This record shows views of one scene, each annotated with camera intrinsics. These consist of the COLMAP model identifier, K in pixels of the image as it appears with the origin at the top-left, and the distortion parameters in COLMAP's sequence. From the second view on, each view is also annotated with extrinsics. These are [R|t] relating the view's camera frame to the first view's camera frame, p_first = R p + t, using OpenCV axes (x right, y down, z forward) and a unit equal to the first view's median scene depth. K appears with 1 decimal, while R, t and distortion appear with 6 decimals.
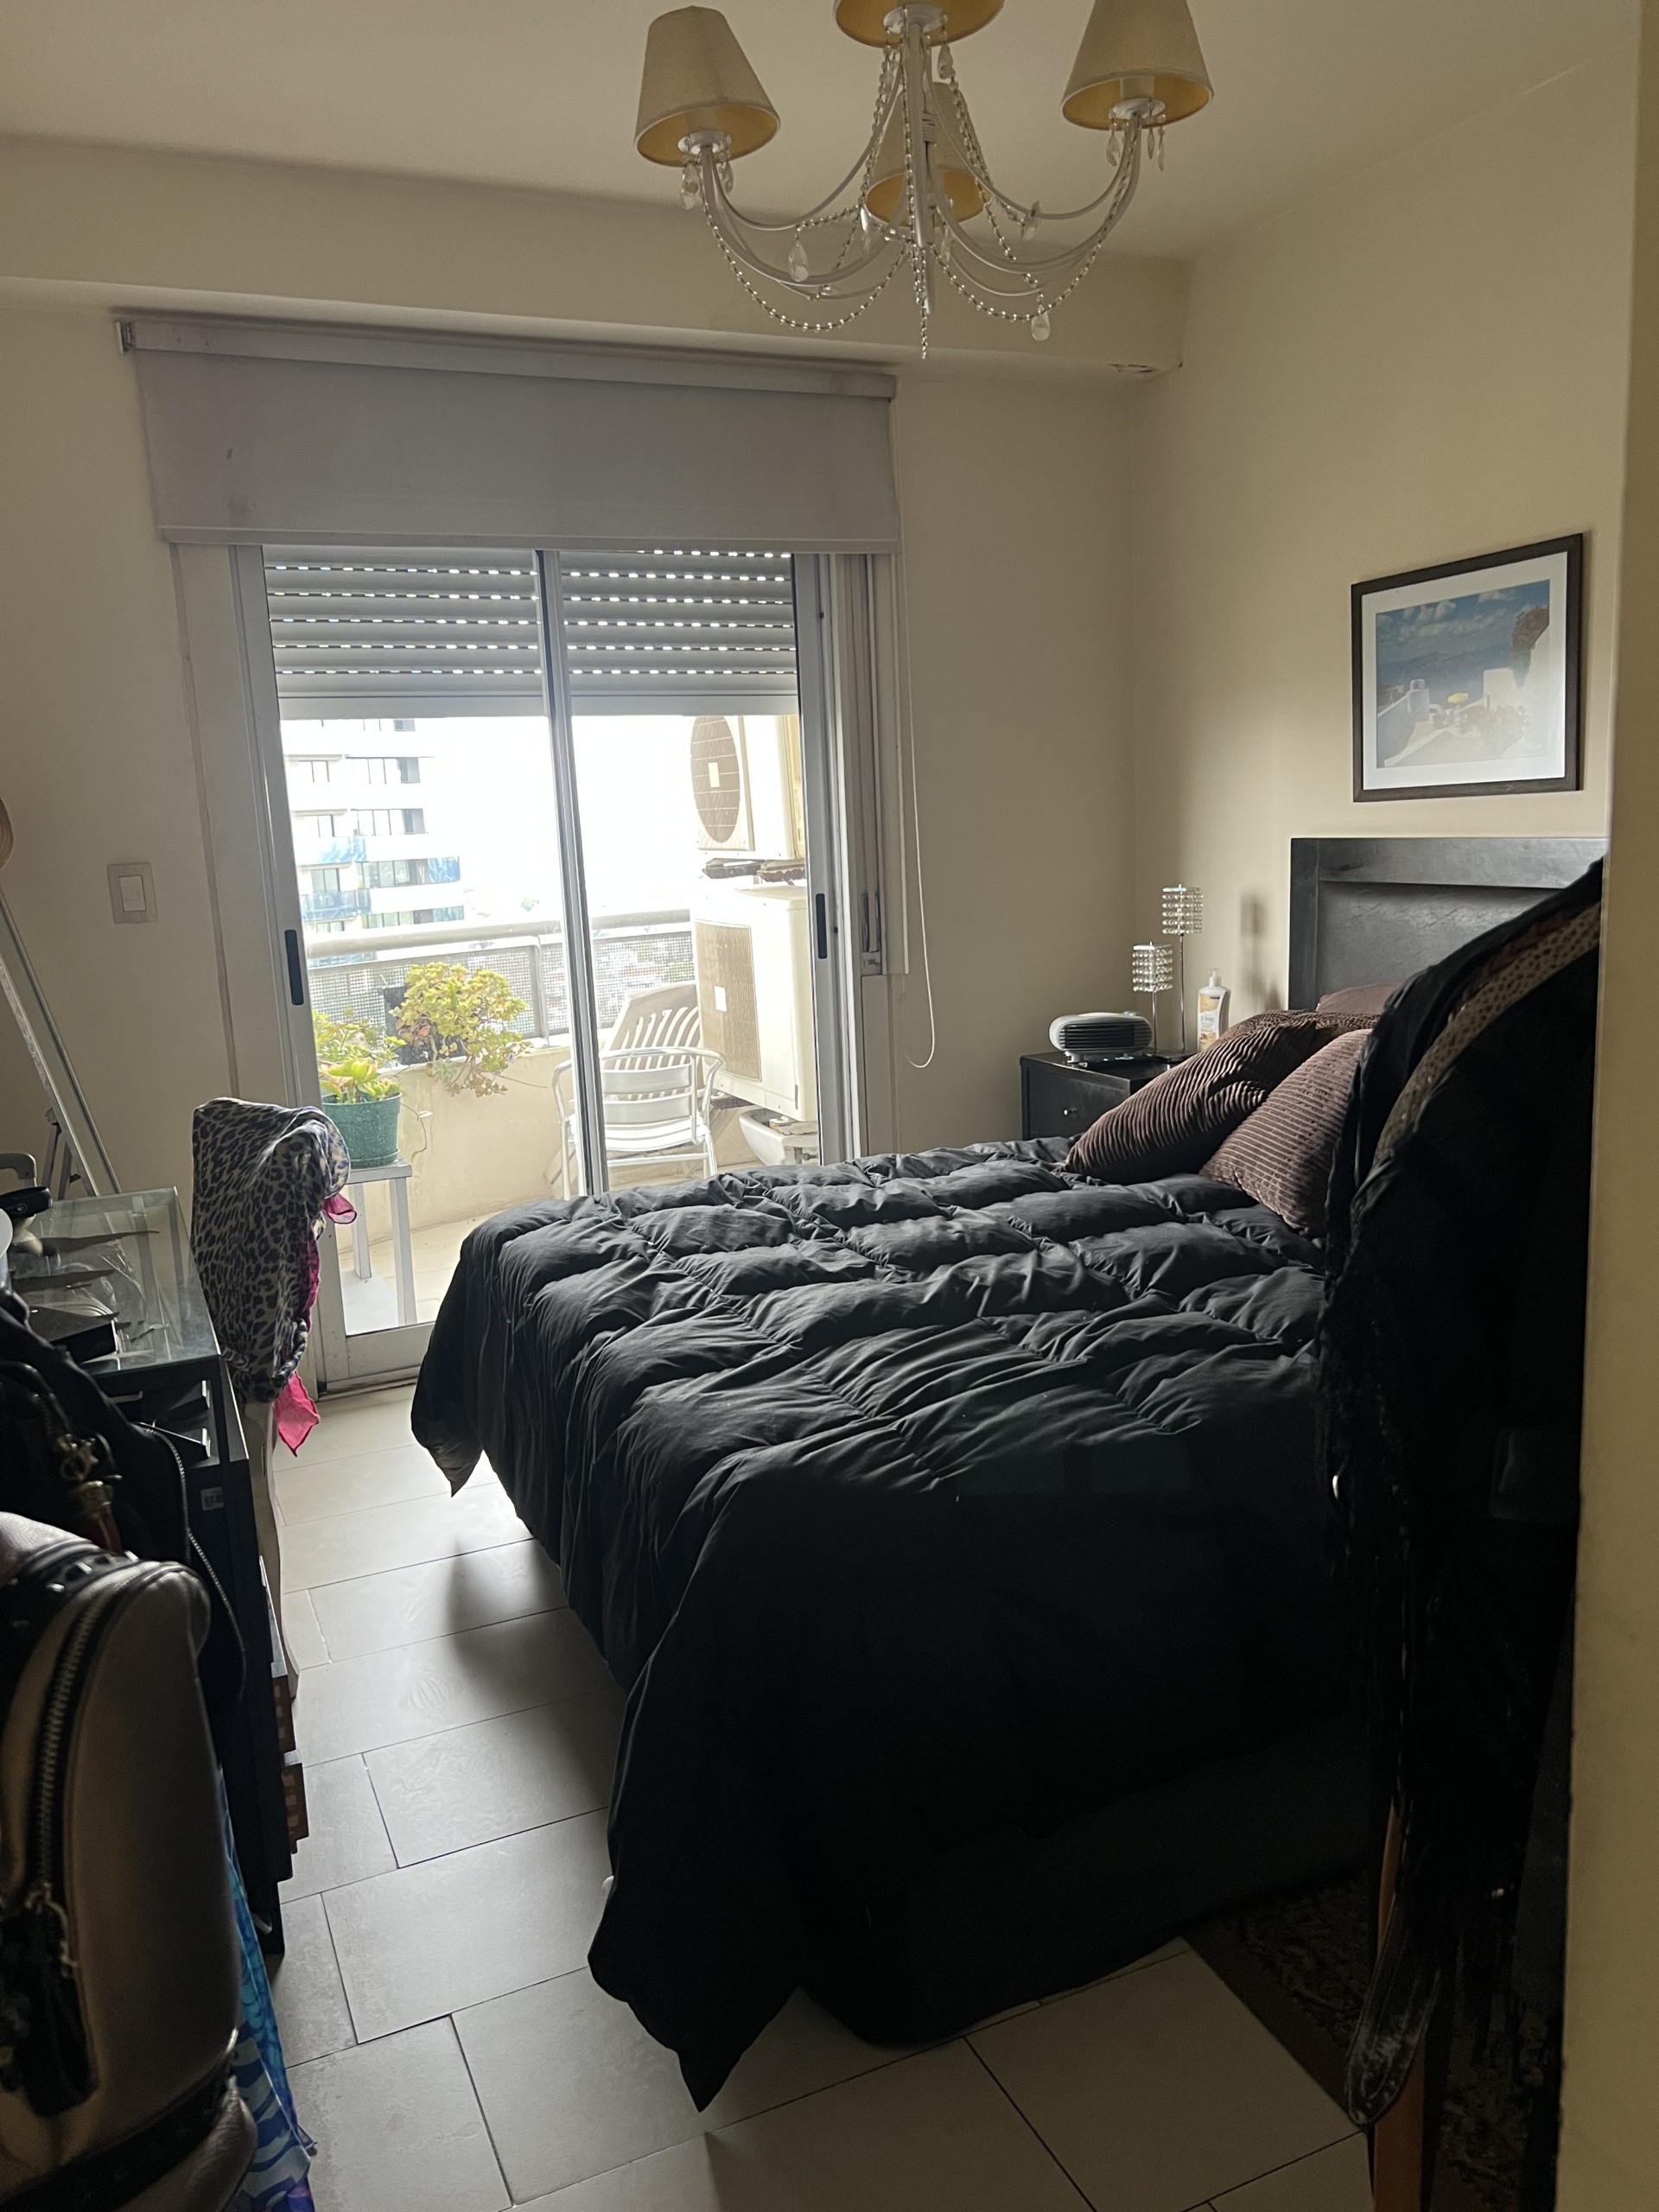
lens RADIAL K [[1689.4, 0, 833.5], [0, 1689.4, 1054.3], [0, 0, 1]] dist [0.089509, -0.113183]
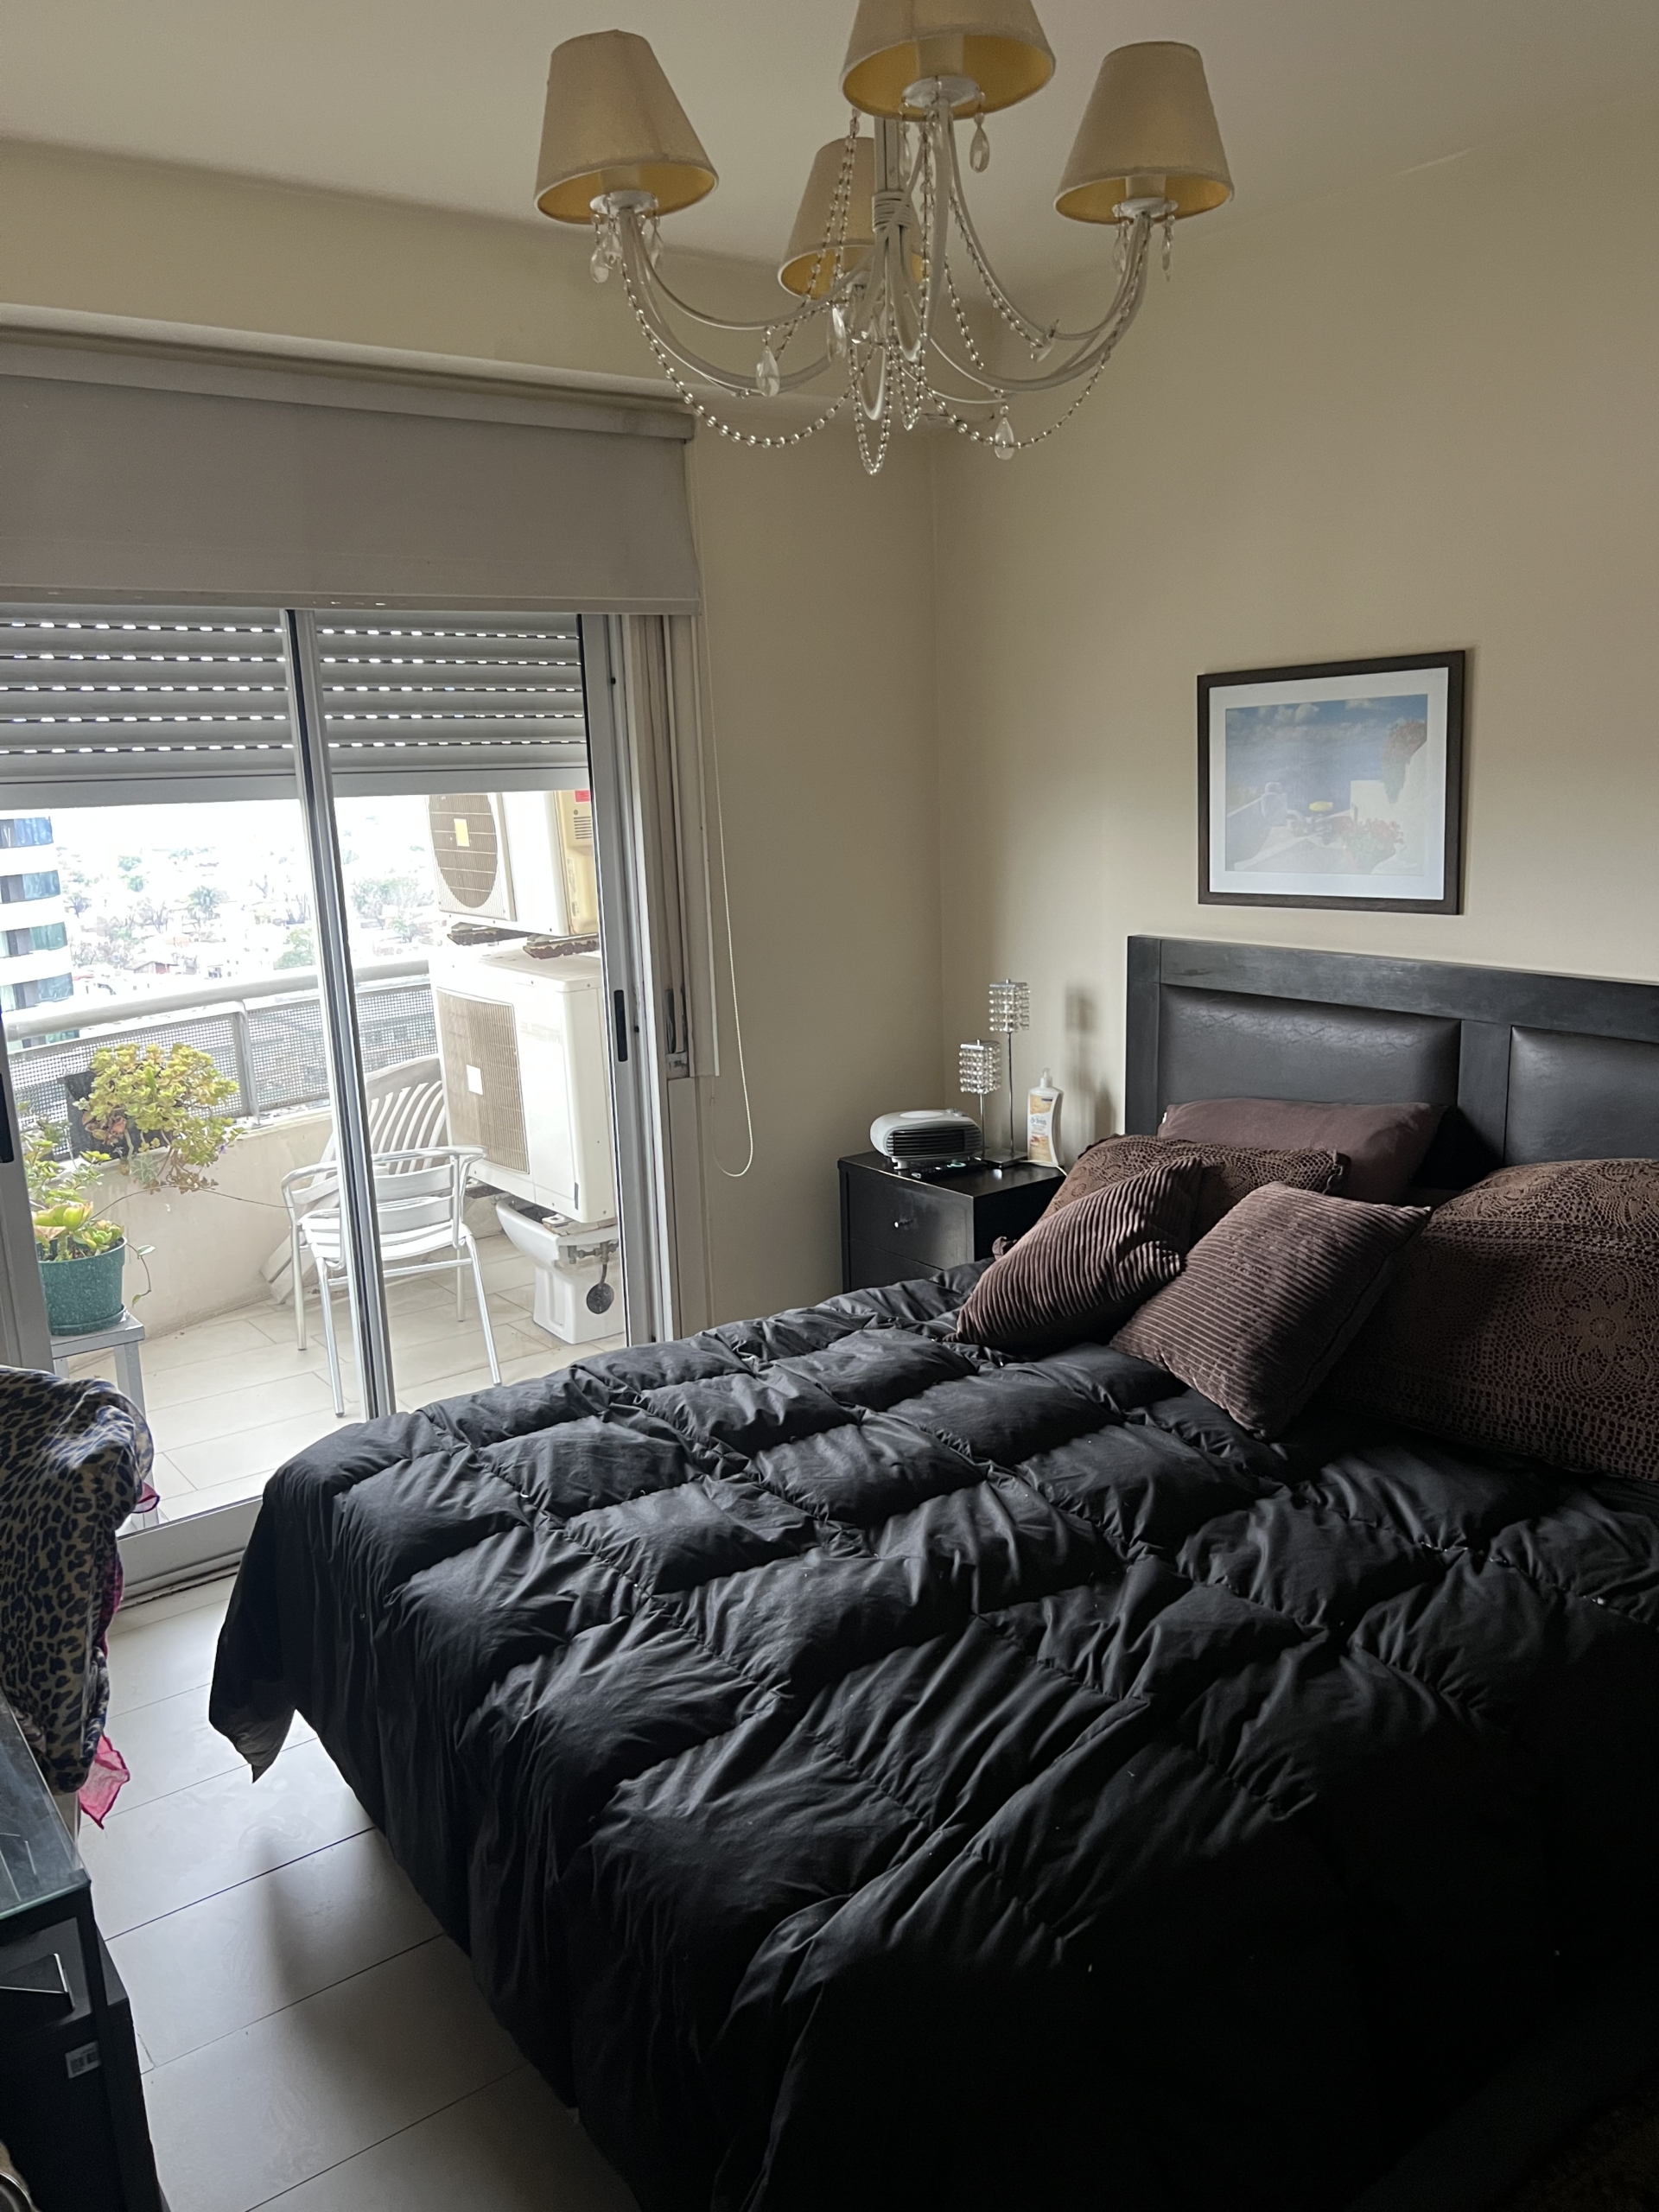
lens RADIAL K [[1682.4, 0, 835.5], [0, 1682.4, 1077.7], [0, 0, 1]] dist [0.100160, -0.133895]
pose [[0.977580, -0.031464, 0.208201, -0.105538], [0.023826, 0.998952, 0.039089, -0.103398], [-0.209213, -0.033252, 0.977305, 0.127352]]
